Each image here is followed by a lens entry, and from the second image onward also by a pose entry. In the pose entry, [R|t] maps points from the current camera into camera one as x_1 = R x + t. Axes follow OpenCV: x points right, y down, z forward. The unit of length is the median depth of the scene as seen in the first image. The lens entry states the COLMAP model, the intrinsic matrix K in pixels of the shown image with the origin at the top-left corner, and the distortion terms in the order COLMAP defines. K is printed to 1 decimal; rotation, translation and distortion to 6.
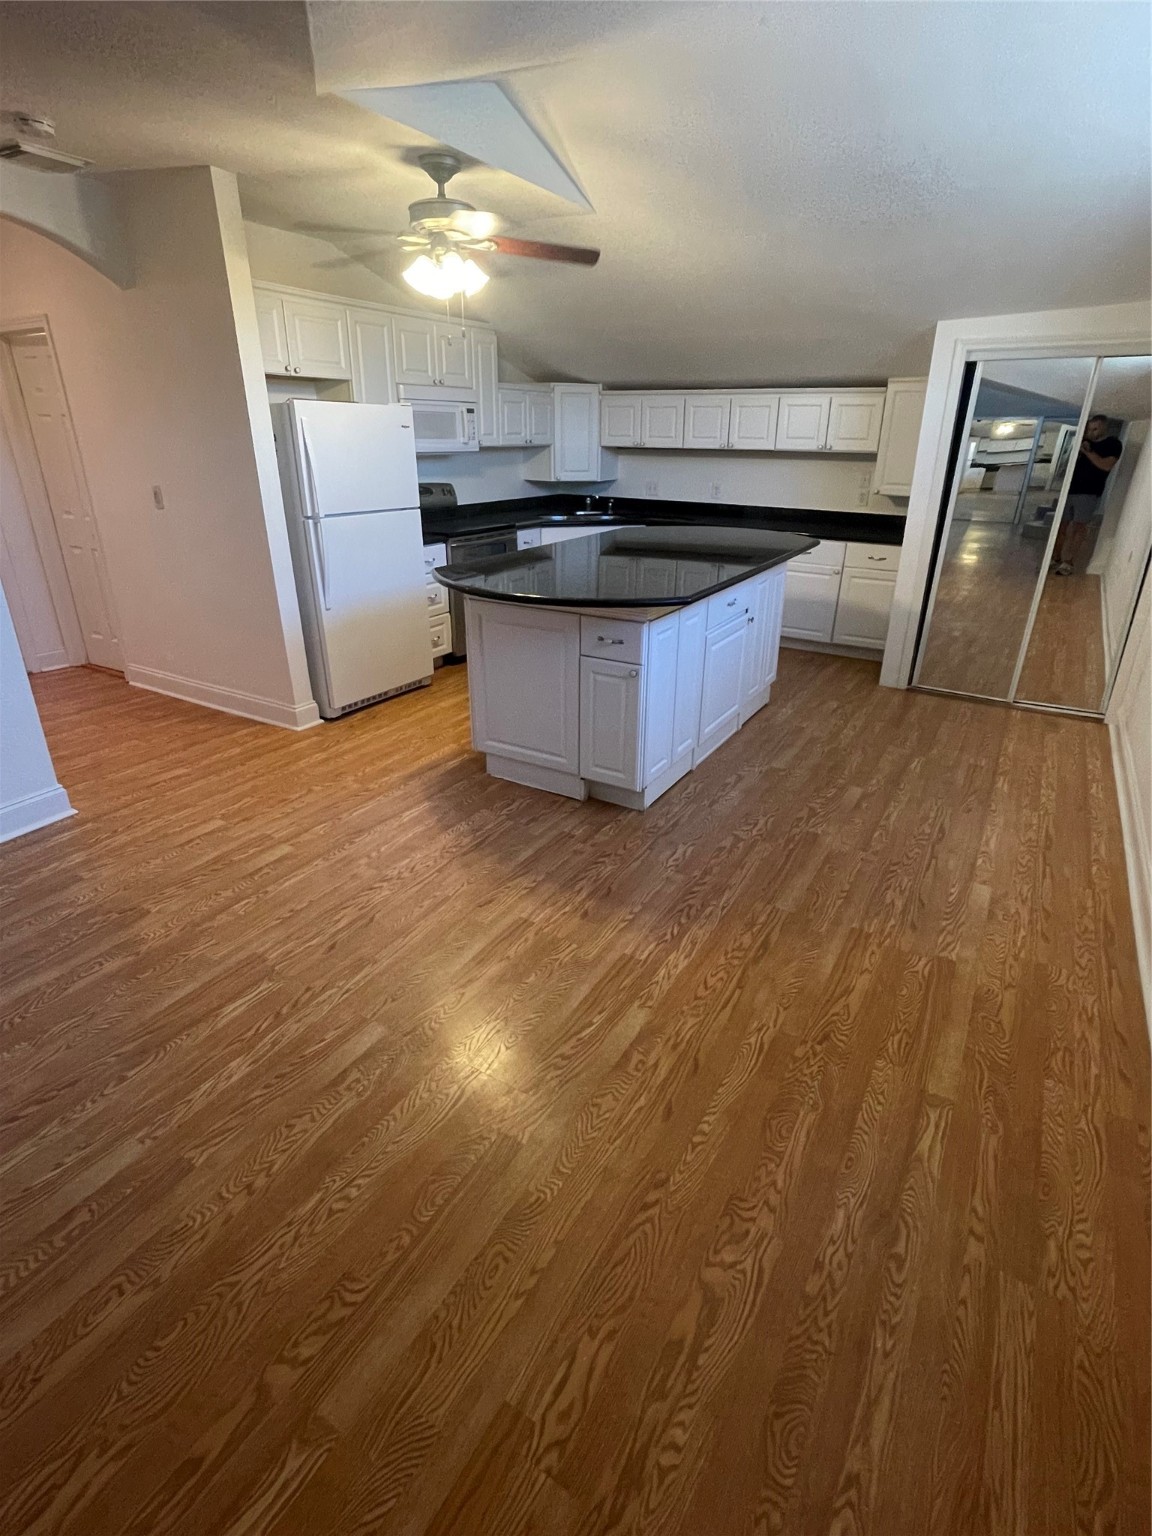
lens RADIAL K [[771.4, 0, 576.0], [0, 771.4, 768.0], [0, 0, 1]] dist [-0.012537, -0.001656]
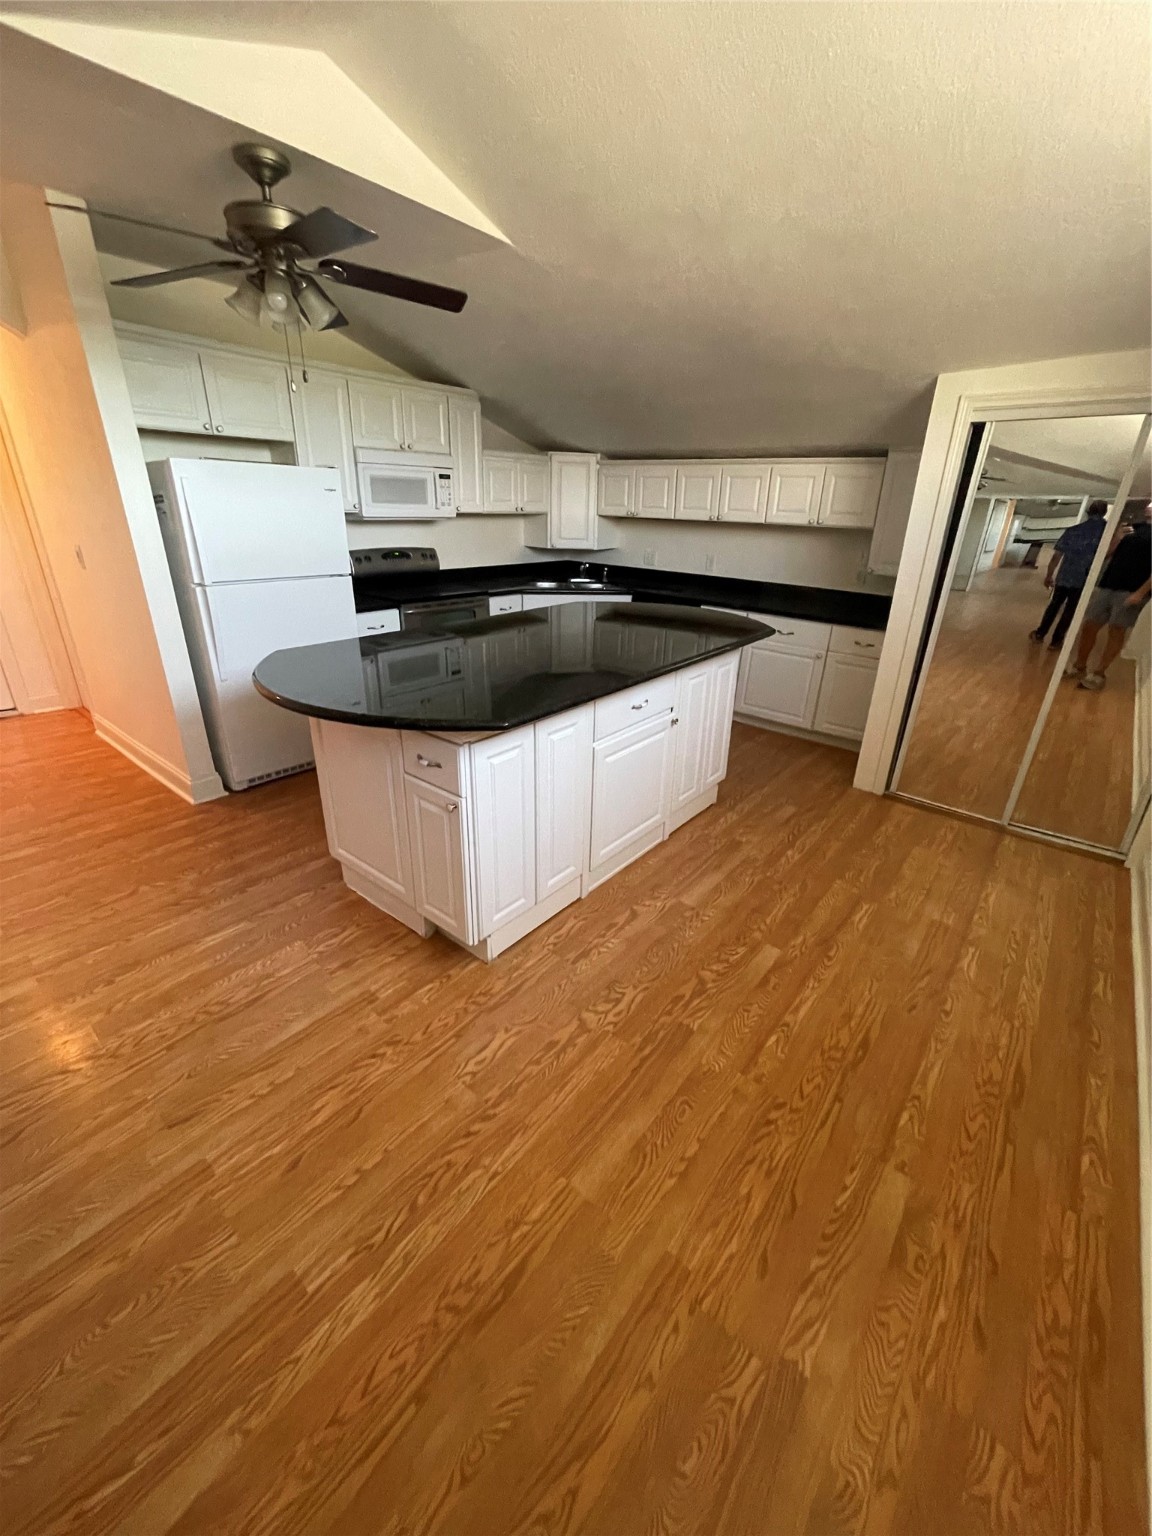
lens RADIAL K [[623.4, 0, 576.0], [0, 623.4, 768.0], [0, 0, 1]] dist [-0.016871, 0.004001]
pose [[0.989033, 0.074070, -0.127776, 0.188238], [-0.075220, 0.997158, -0.004195, -0.115801], [0.127102, 0.013761, 0.991794, 0.272354]]
